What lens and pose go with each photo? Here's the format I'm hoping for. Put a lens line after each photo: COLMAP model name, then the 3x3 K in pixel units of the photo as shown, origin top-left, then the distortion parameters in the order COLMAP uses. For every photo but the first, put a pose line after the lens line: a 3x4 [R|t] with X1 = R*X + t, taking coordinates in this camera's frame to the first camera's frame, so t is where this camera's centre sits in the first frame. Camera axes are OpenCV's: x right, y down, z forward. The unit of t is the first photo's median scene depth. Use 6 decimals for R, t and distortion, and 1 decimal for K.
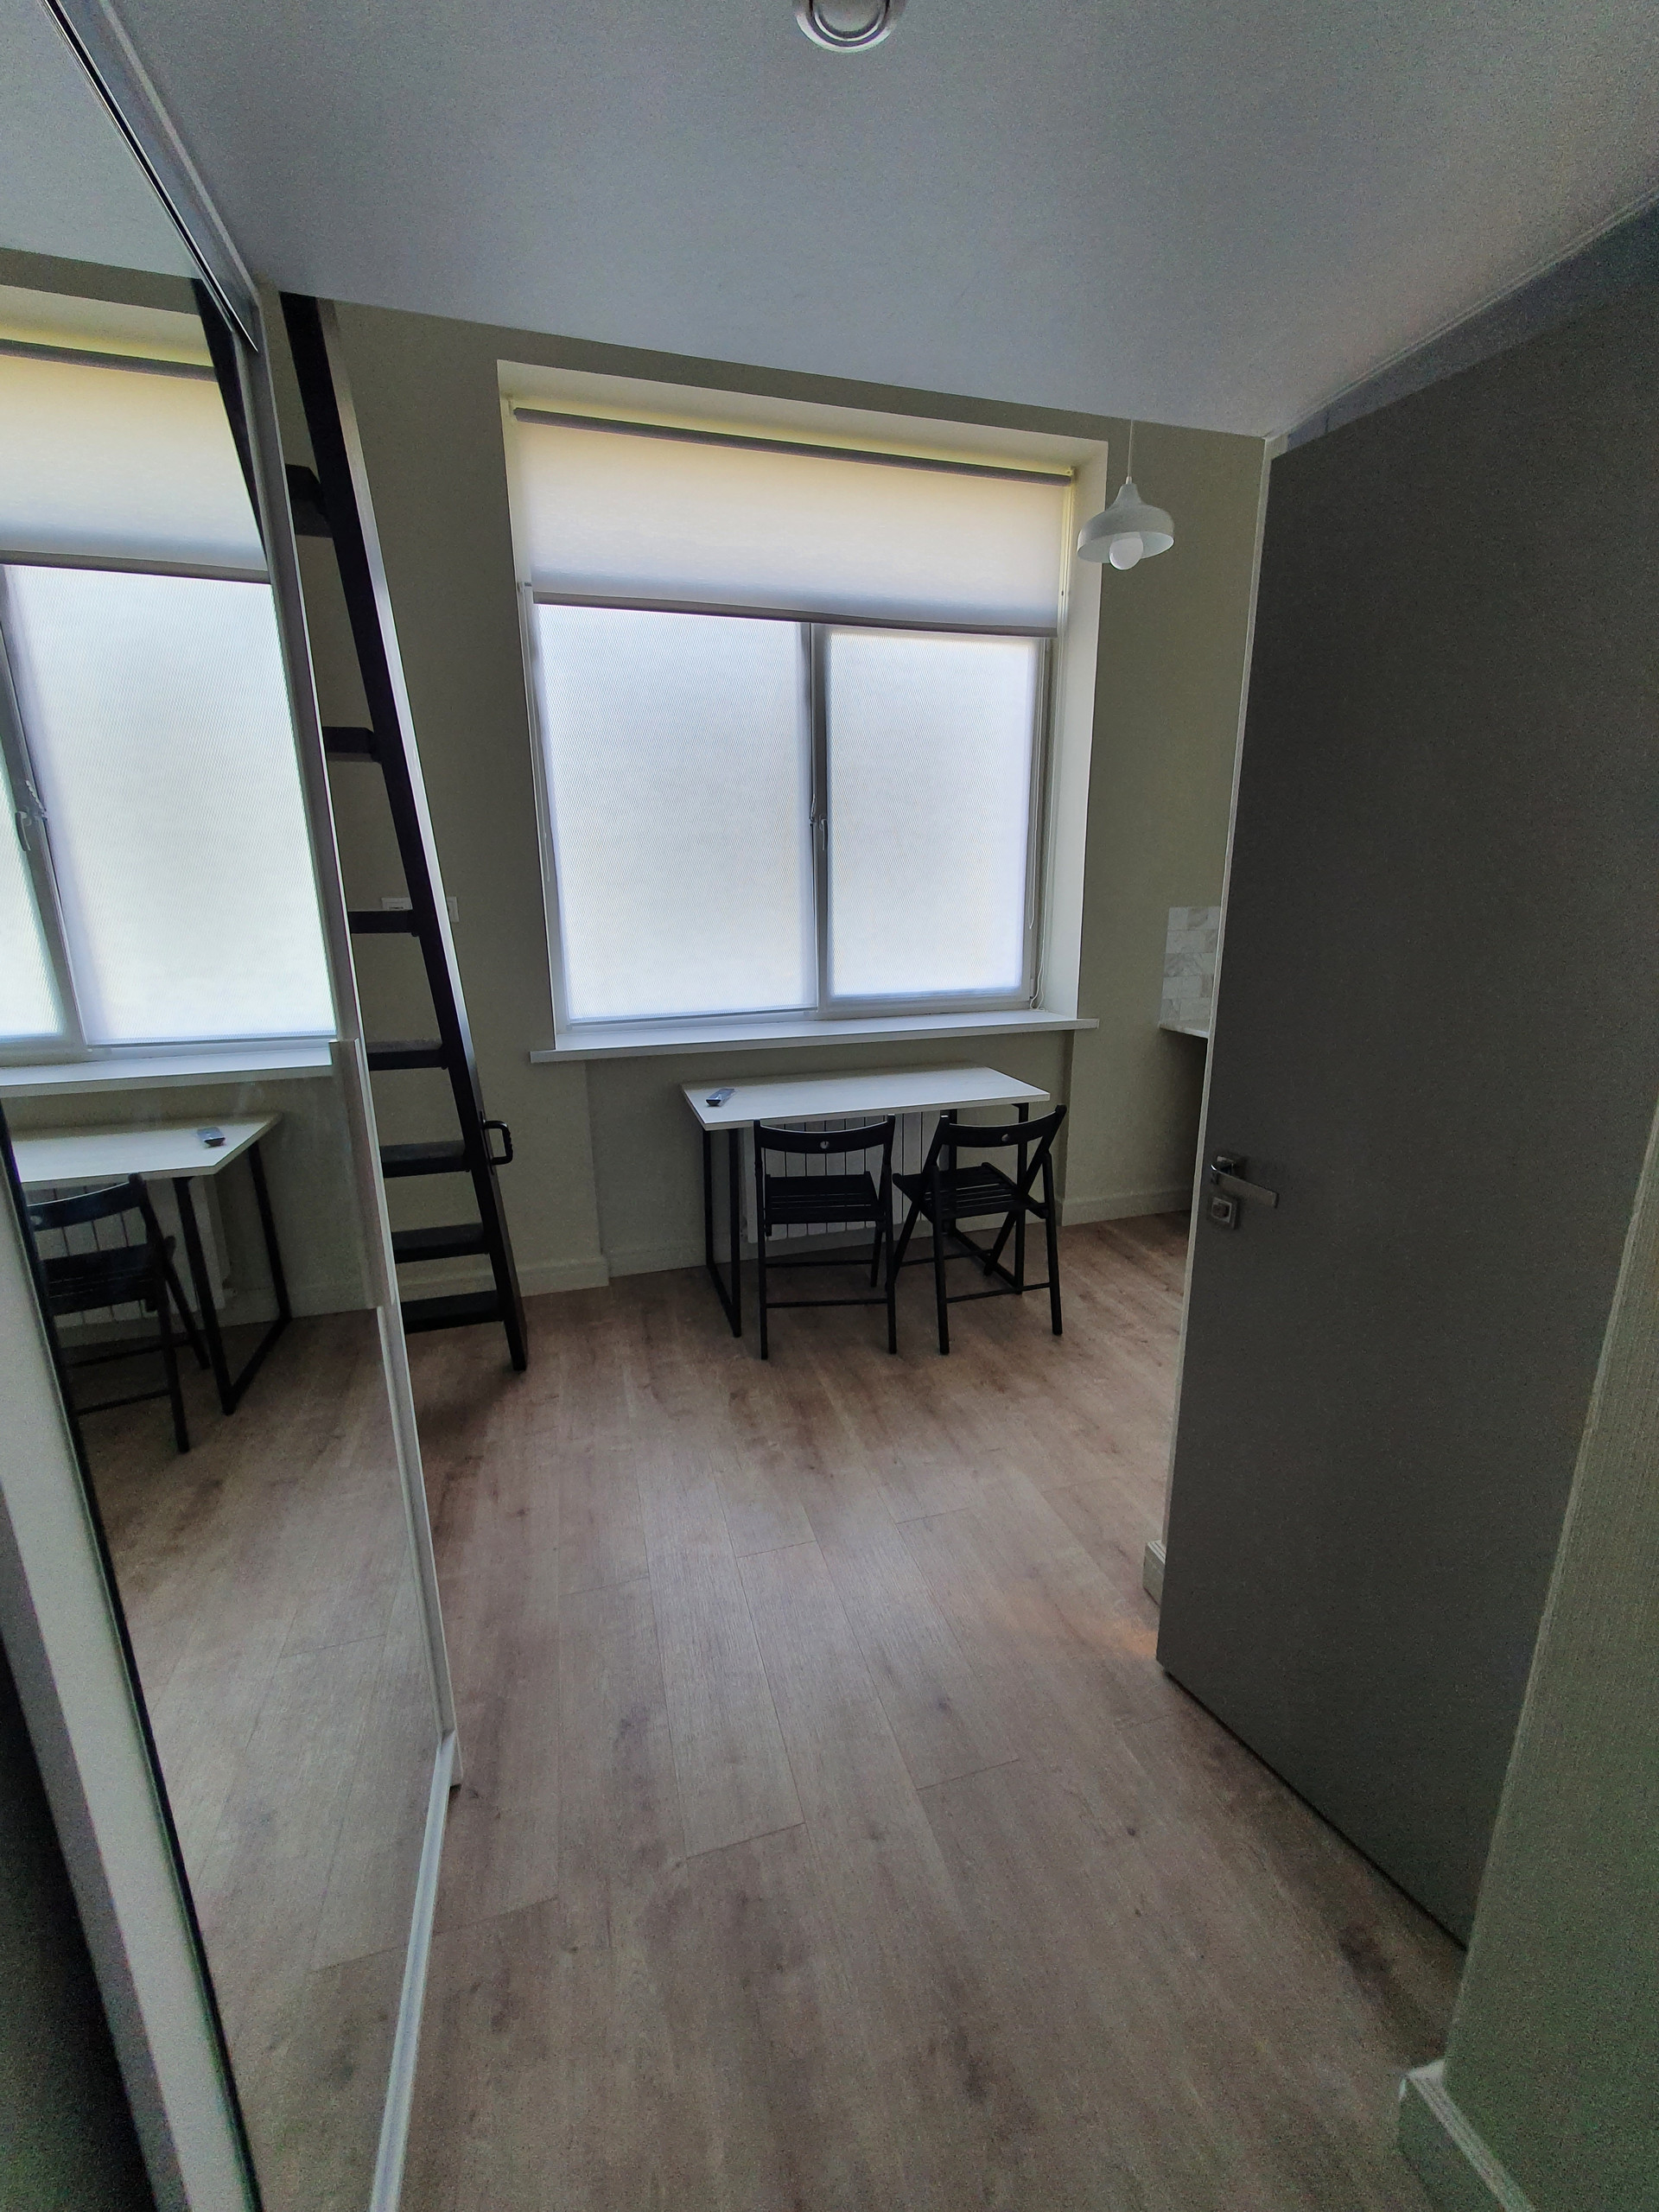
lens RADIAL K [[873.8, 0, 803.5], [0, 873.8, 1104.8], [0, 0, 1]] dist [0.000594, 0.000001]
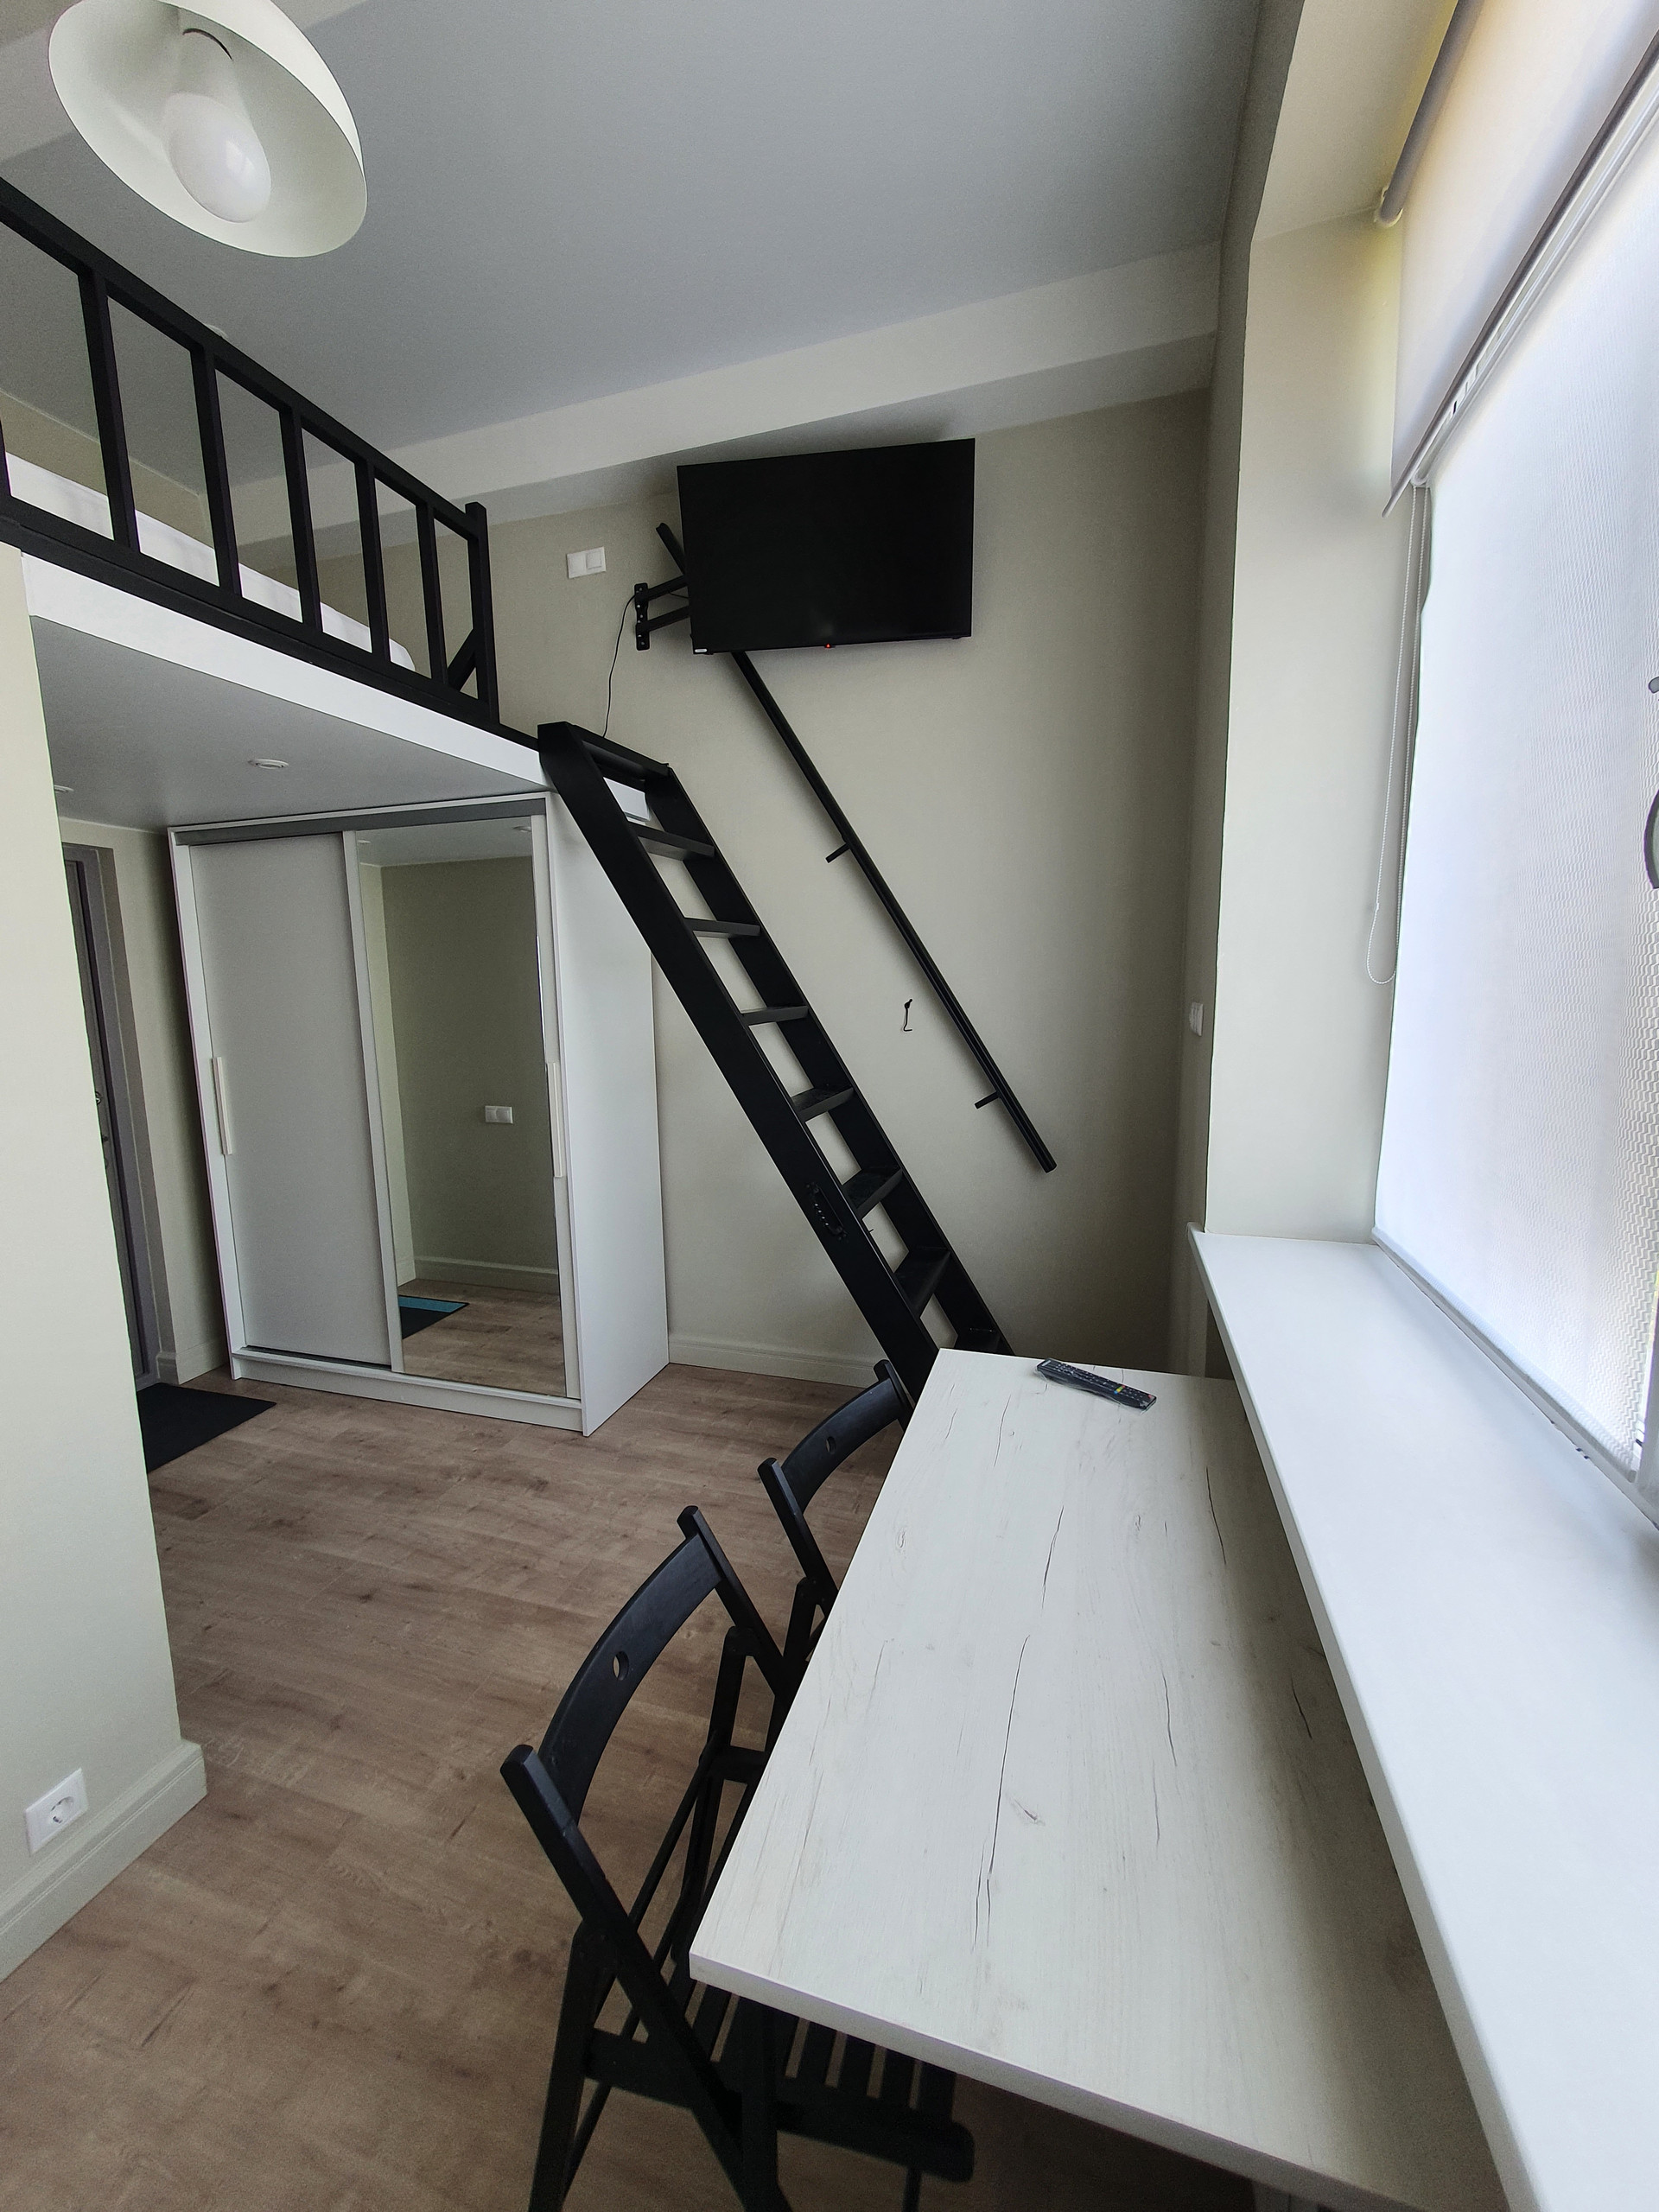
lens RADIAL K [[873.8, 0, 782.7], [0, 873.8, 1106.4], [0, 0, 1]] dist [0.000594, 0.000001]
pose [[-0.567939, 0.149052, -0.809462, 0.471627], [-0.163697, 0.943364, 0.288563, -0.320421], [0.806628, 0.296393, -0.511374, 1.207567]]
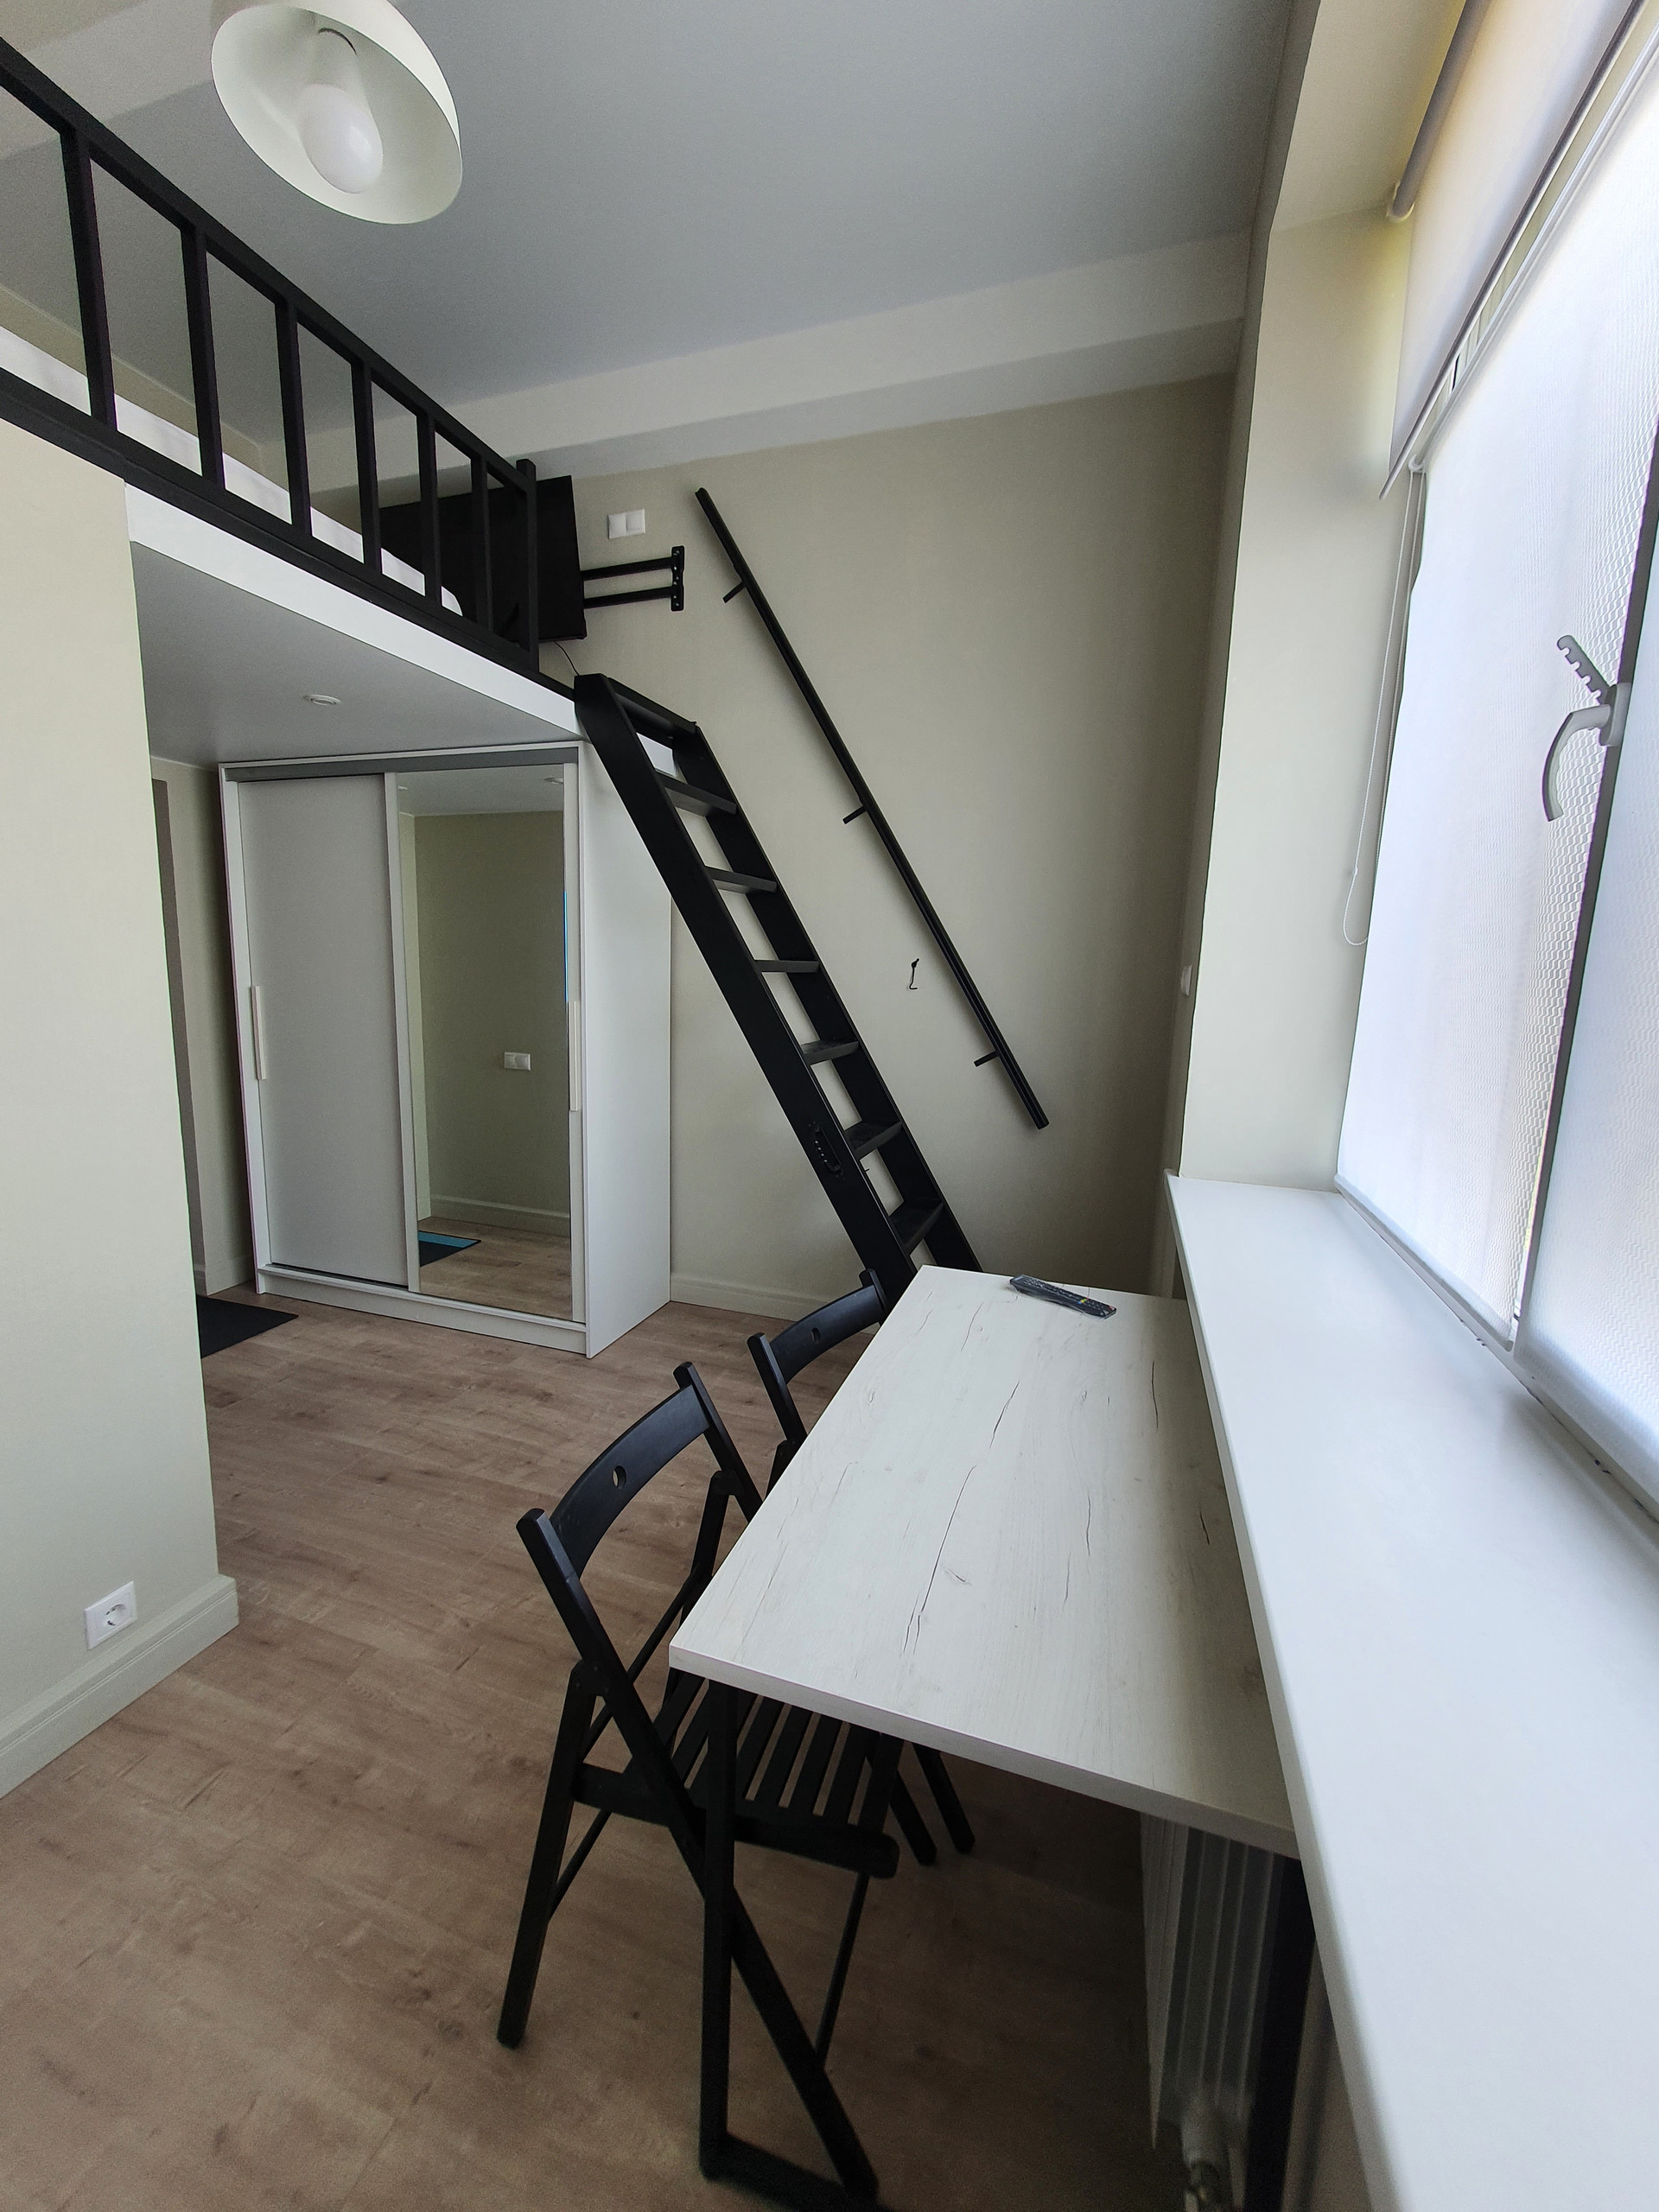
lens RADIAL K [[873.8, 0, 777.0], [0, 873.8, 1104.0], [0, 0, 1]] dist [0.000594, 0.000001]
pose [[-0.589768, 0.134064, -0.796367, 0.517259], [-0.203974, 0.929422, 0.307521, -0.293203], [0.781389, 0.343804, -0.520798, 1.254184]]
